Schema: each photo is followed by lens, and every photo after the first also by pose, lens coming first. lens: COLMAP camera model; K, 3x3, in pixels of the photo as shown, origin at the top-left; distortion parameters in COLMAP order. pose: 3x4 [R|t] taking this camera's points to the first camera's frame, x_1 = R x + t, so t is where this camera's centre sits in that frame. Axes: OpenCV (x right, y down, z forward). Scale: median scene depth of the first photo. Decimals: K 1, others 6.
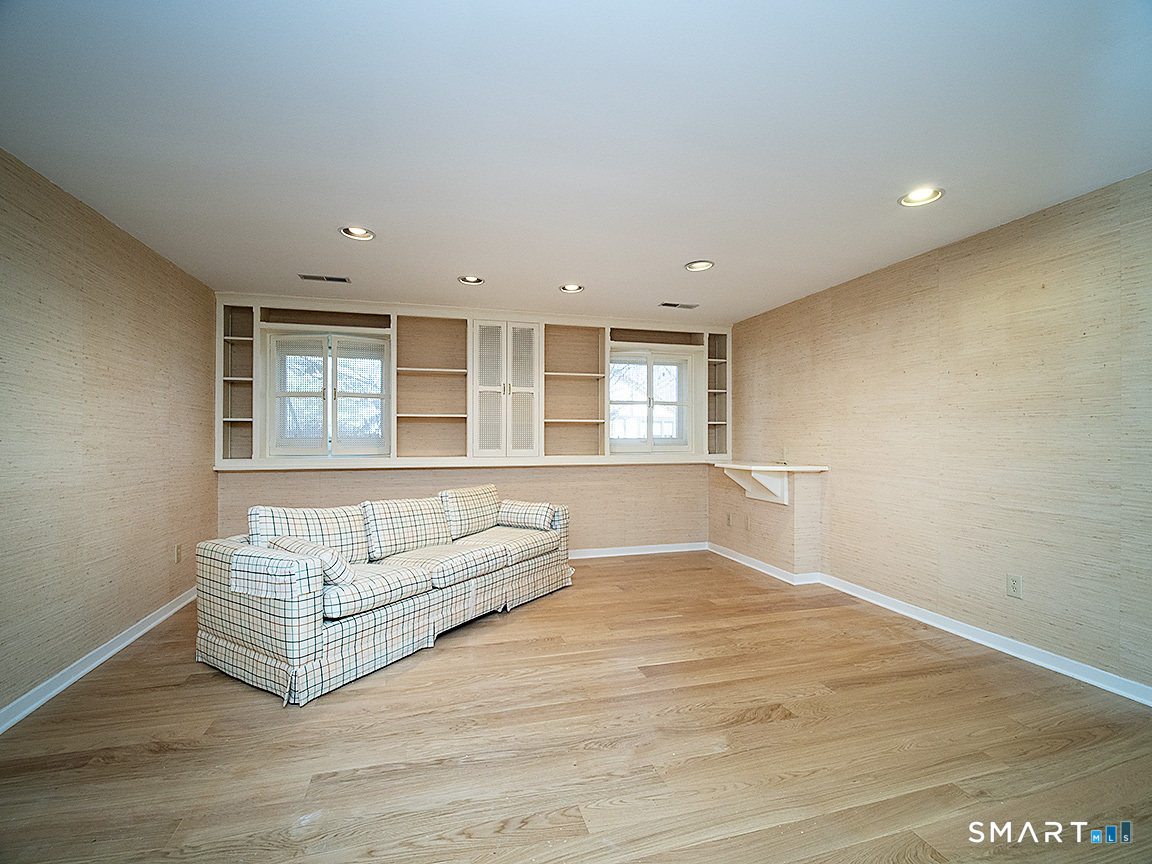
lens RADIAL K [[535.8, 0, 578.1], [0, 535.8, 437.7], [0, 0, 1]] dist [-0.015695, 0.000304]
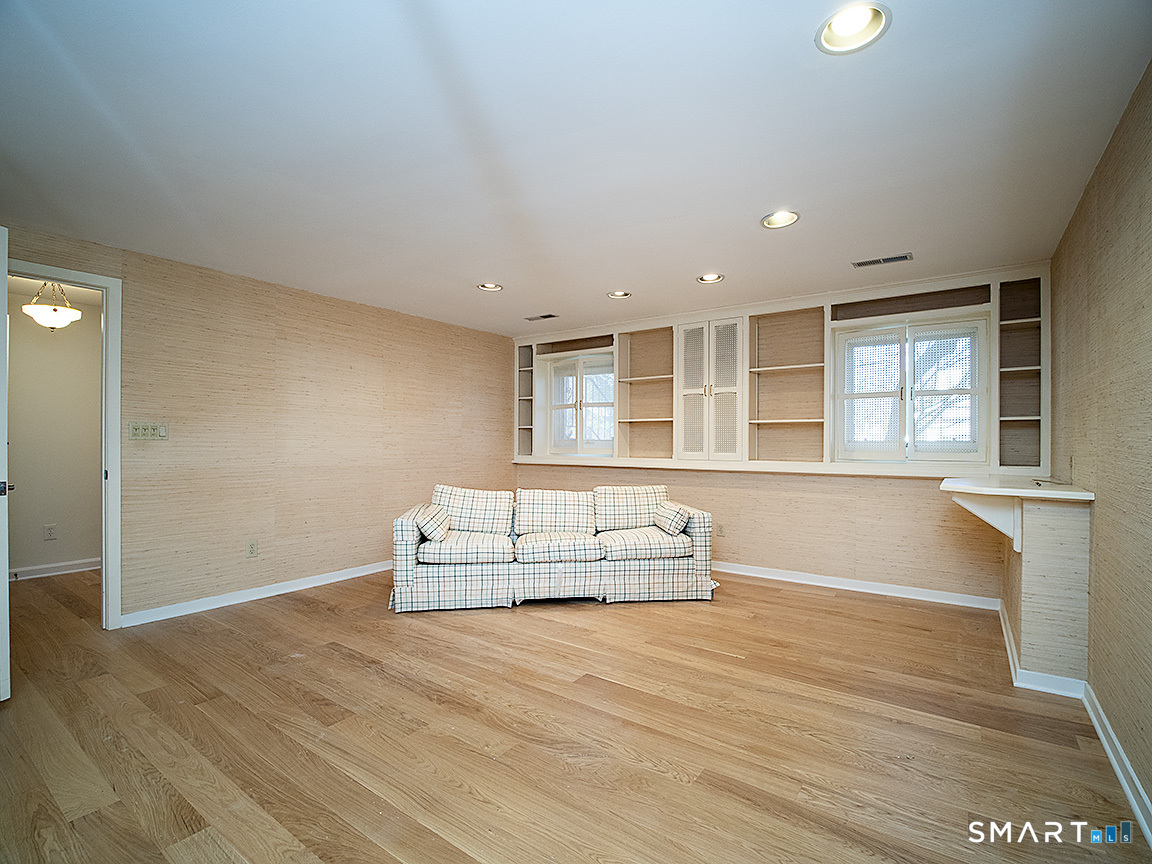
lens RADIAL K [[535.8, 0, 578.1], [0, 535.8, 437.7], [0, 0, 1]] dist [-0.015695, 0.000304]
pose [[0.621960, -0.003432, -0.783042, 0.496348], [-0.003422, 0.999969, -0.007100, 0.002991], [0.783042, 0.007096, 0.621929, 0.215791]]
